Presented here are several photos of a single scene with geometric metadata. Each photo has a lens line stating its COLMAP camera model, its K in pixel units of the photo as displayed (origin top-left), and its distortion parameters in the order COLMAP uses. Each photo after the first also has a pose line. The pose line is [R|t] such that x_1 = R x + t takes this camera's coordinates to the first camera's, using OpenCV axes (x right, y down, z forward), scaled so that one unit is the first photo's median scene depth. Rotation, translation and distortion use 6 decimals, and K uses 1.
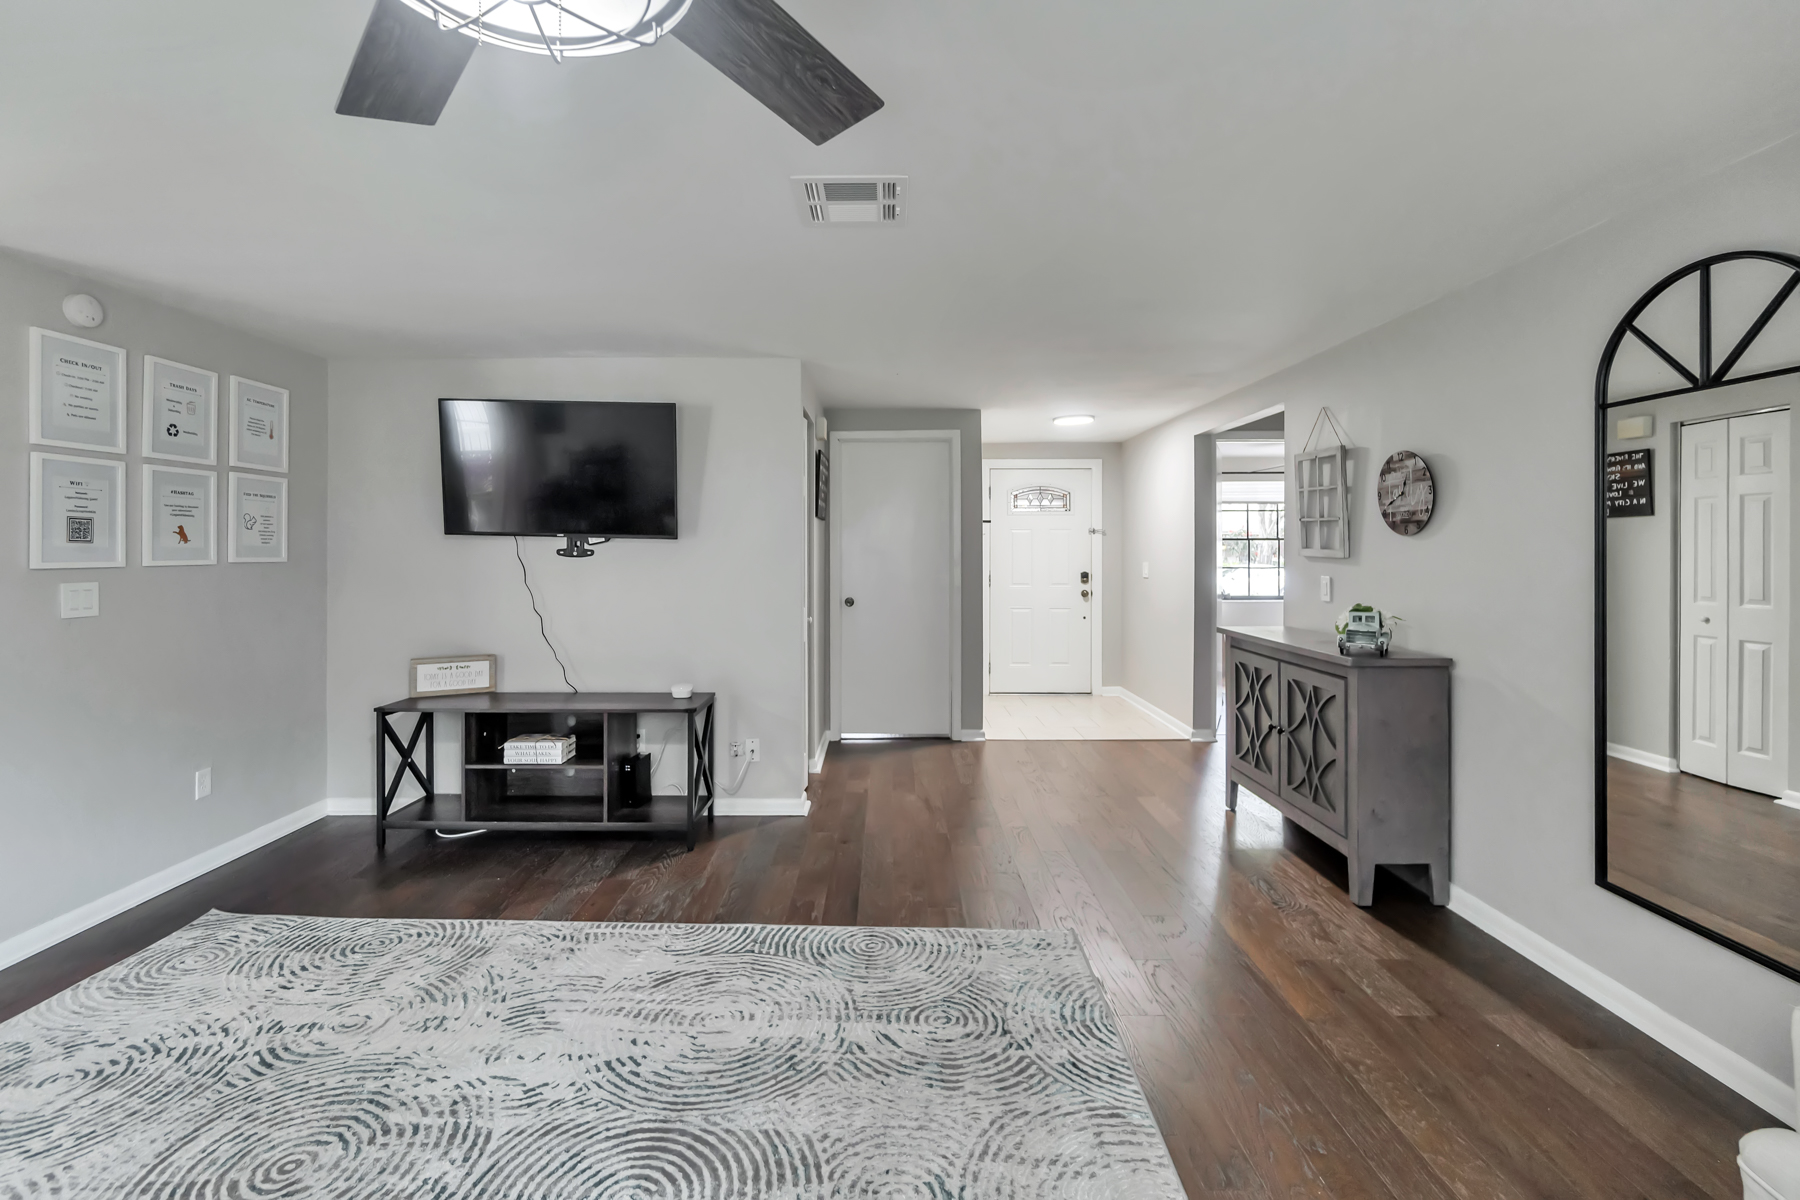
lens RADIAL K [[781.4, 0, 874.5], [0, 781.4, 546.8], [0, 0, 1]] dist [-0.003542, -0.000404]
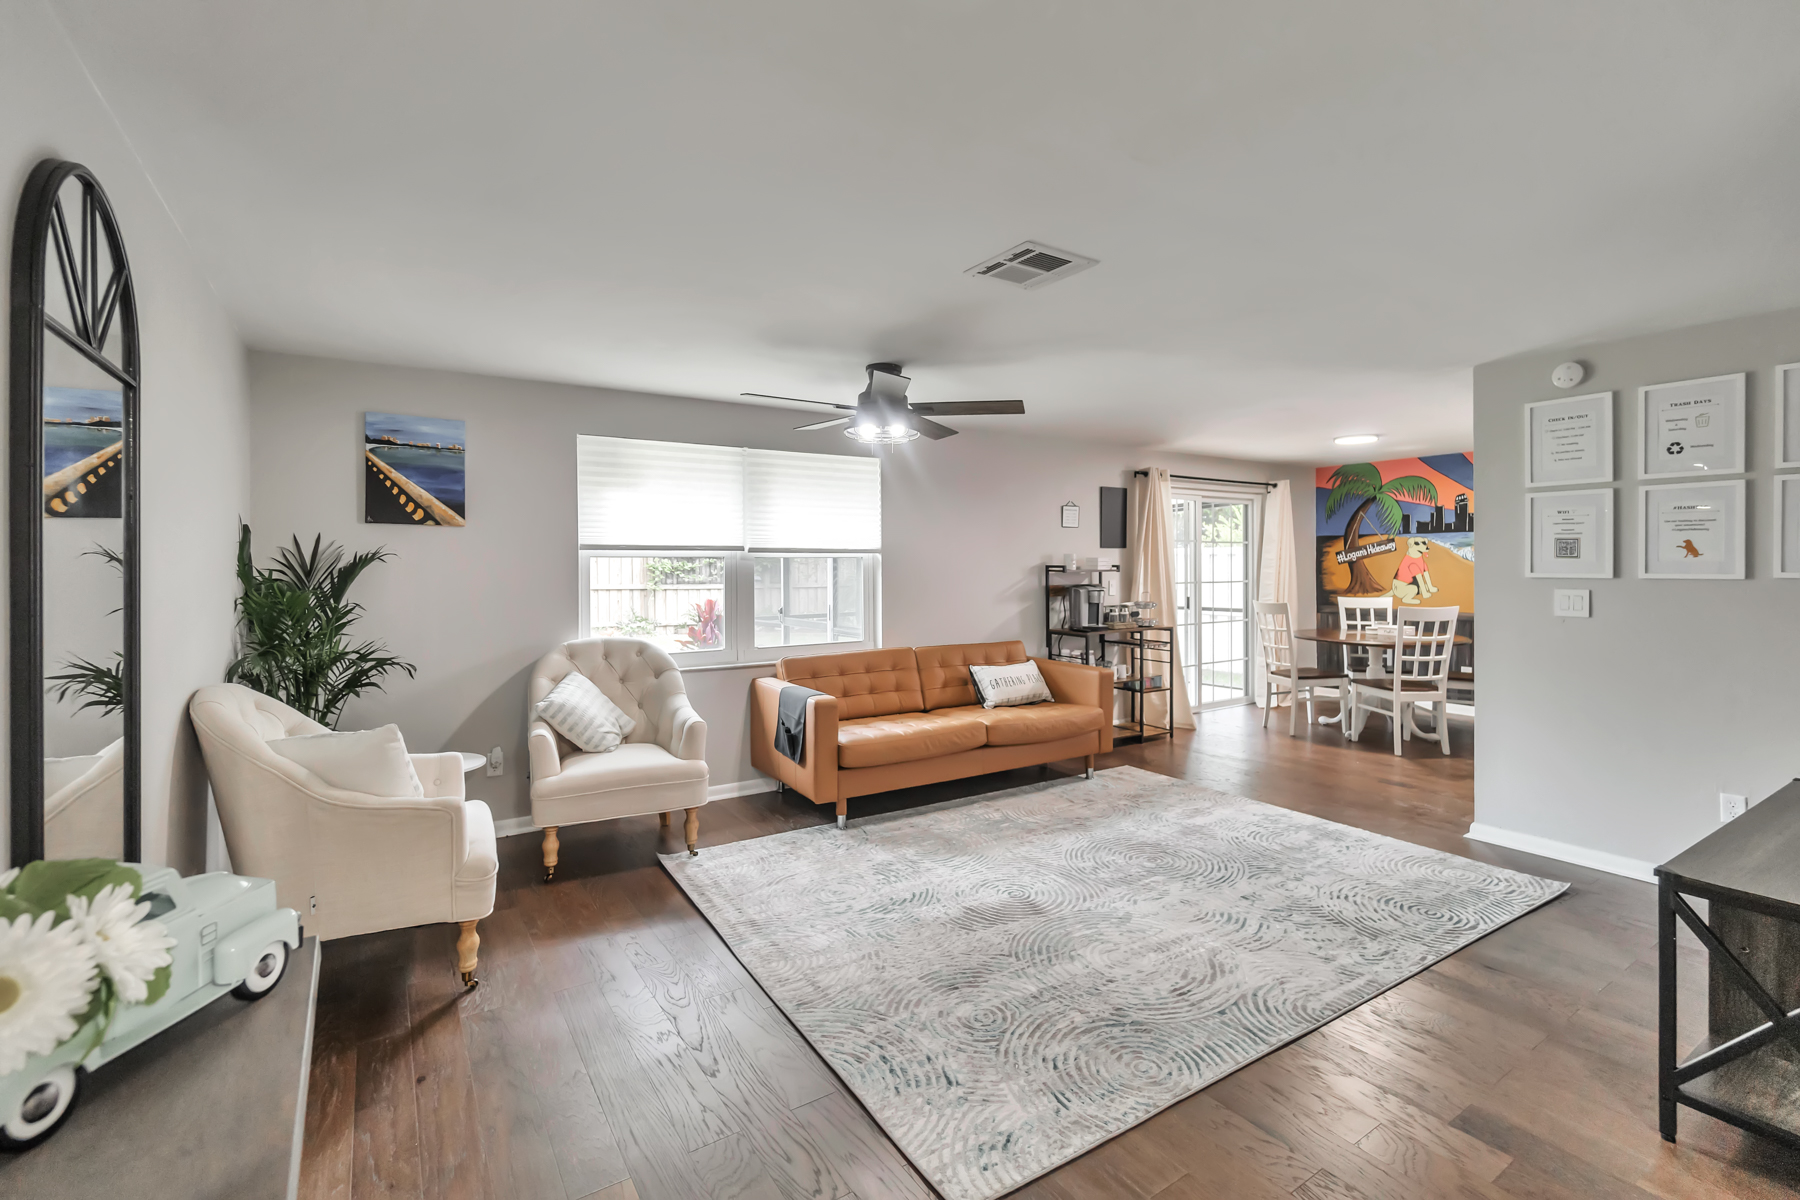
lens RADIAL K [[811.2, 0, 902.8], [0, 811.2, 566.9], [0, 0, 1]] dist [-0.002421, -0.000272]
pose [[-0.827204, 0.002103, -0.561897, 0.624237], [0.004637, 0.999984, -0.003084, 0.007257], [0.561882, -0.005157, -0.827201, 1.474479]]
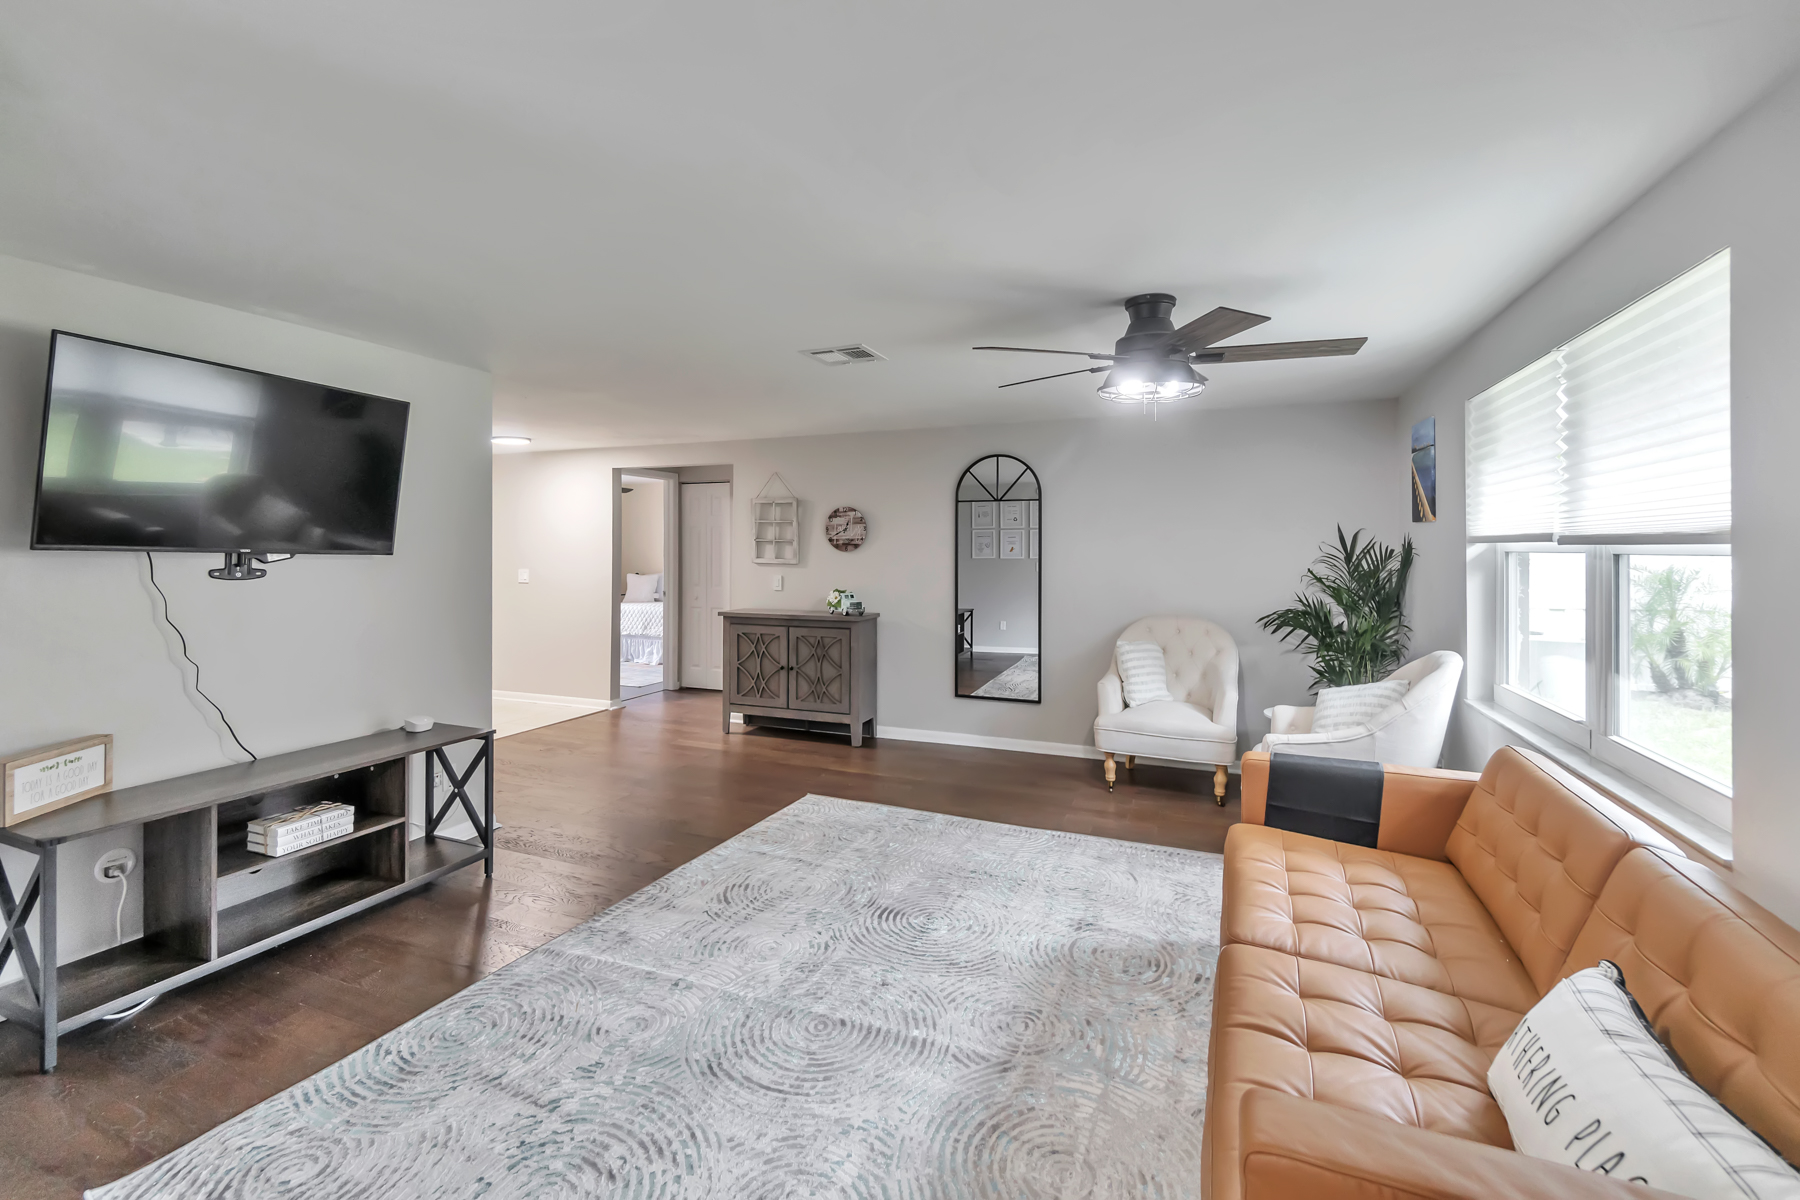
lens RADIAL K [[781.4, 0, 874.5], [0, 781.4, 546.8], [0, 0, 1]] dist [-0.003542, -0.000404]
pose [[0.393723, 0.003382, 0.919223, -1.195783], [-0.001556, 0.999994, -0.003013, -0.024121], [-0.919228, -0.000244, 0.393726, 0.227400]]
